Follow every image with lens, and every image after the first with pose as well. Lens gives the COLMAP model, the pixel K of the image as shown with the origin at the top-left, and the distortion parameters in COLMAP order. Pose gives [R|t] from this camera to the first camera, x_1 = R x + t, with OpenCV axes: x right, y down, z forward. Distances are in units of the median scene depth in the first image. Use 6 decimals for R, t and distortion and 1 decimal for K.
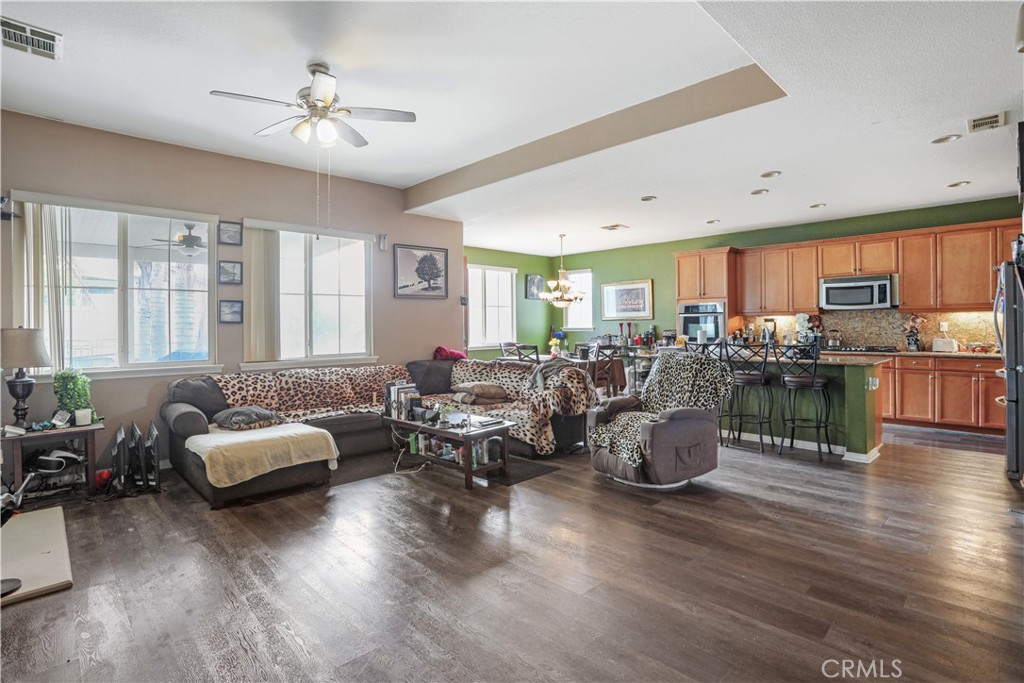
lens RADIAL K [[499.5, 0, 505.5], [0, 499.5, 331.3], [0, 0, 1]] dist [-0.050477, 0.016828]
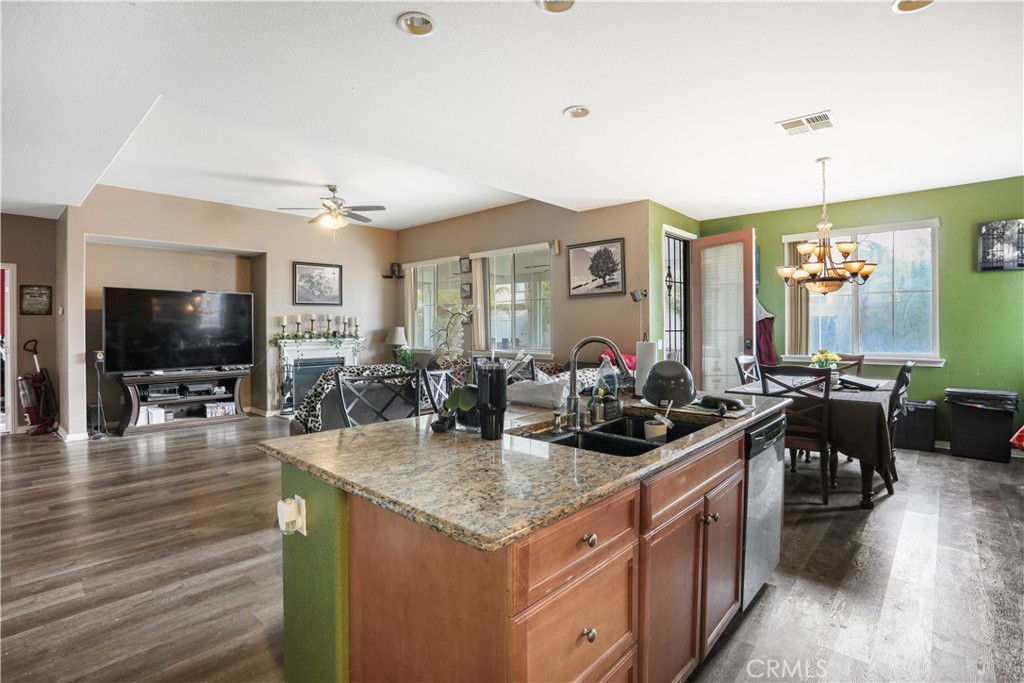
lens RADIAL K [[499.5, 0, 515.2], [0, 499.5, 333.9], [0, 0, 1]] dist [-0.050477, 0.016828]
pose [[0.066300, 0.029046, -0.997377, 0.751267], [-0.008354, 0.999557, 0.028555, -0.021476], [0.997765, 0.006438, 0.066513, 0.772161]]
